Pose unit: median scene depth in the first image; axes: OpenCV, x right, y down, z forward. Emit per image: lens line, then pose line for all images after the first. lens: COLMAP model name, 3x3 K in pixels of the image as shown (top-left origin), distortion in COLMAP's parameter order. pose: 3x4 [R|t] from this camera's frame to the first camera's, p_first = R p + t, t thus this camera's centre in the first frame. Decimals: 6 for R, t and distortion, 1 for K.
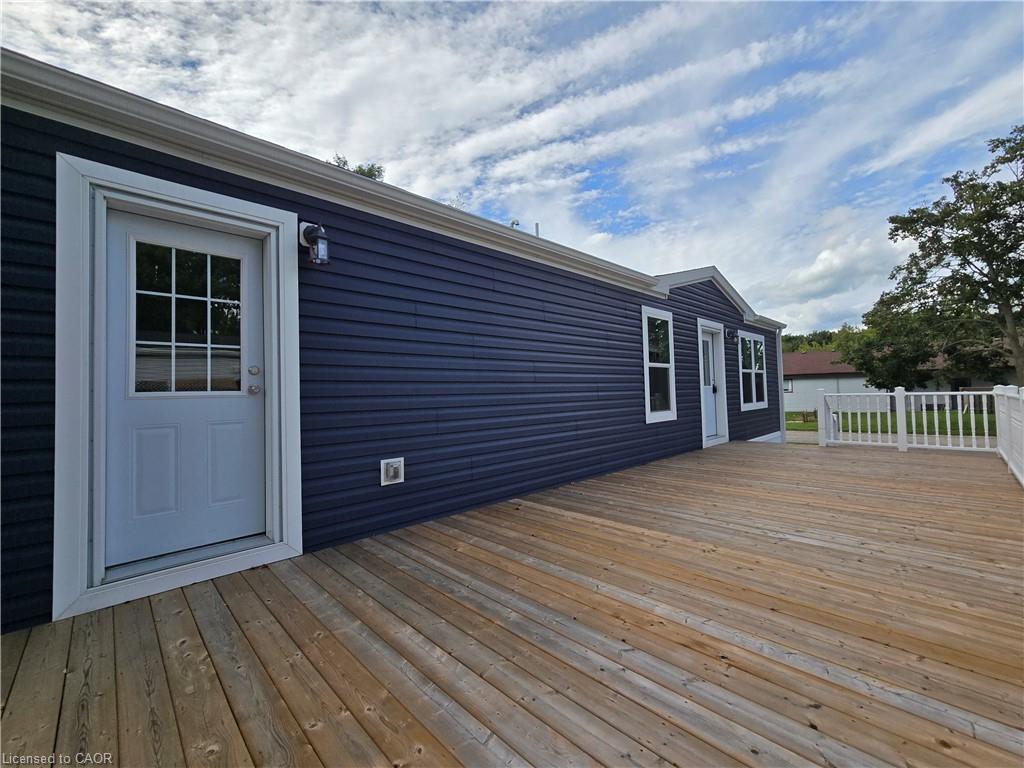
lens RADIAL K [[423.1, 0, 515.7], [0, 423.1, 383.2], [0, 0, 1]] dist [0.000967, 0.000202]
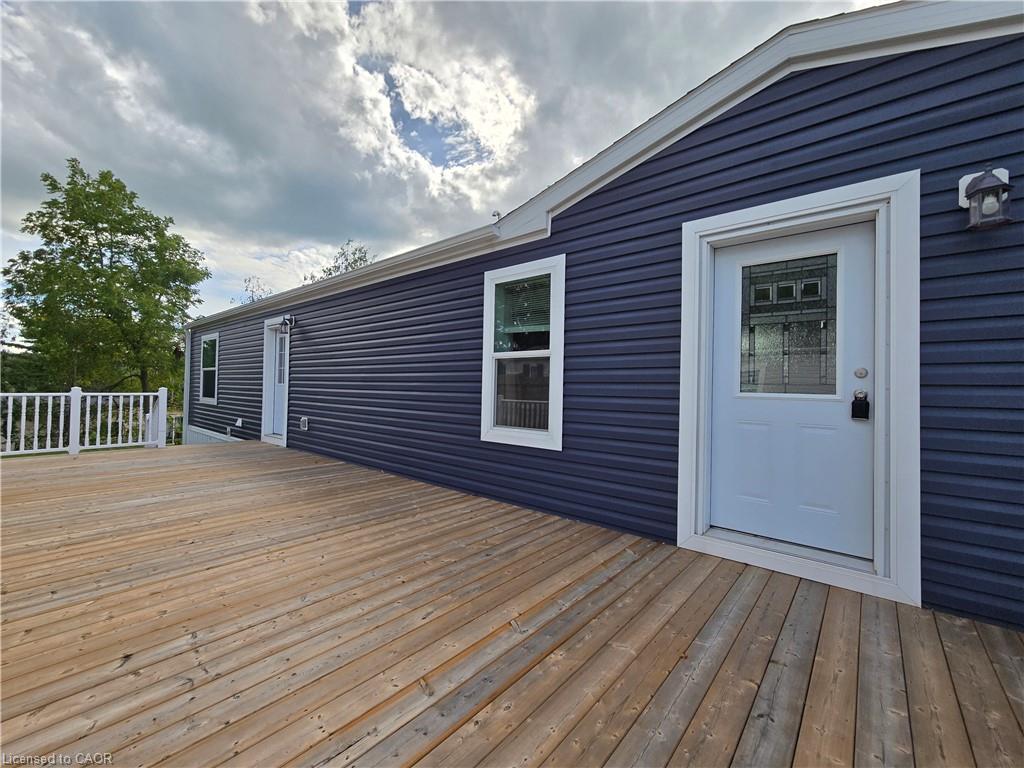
lens RADIAL K [[423.1, 0, 515.7], [0, 423.1, 383.2], [0, 0, 1]] dist [0.000967, 0.000202]
pose [[0.102923, 0.004991, -0.994677, 0.302338], [-0.010008, 0.999942, 0.003981, -0.000472], [0.994639, 0.009545, 0.102967, 0.293752]]
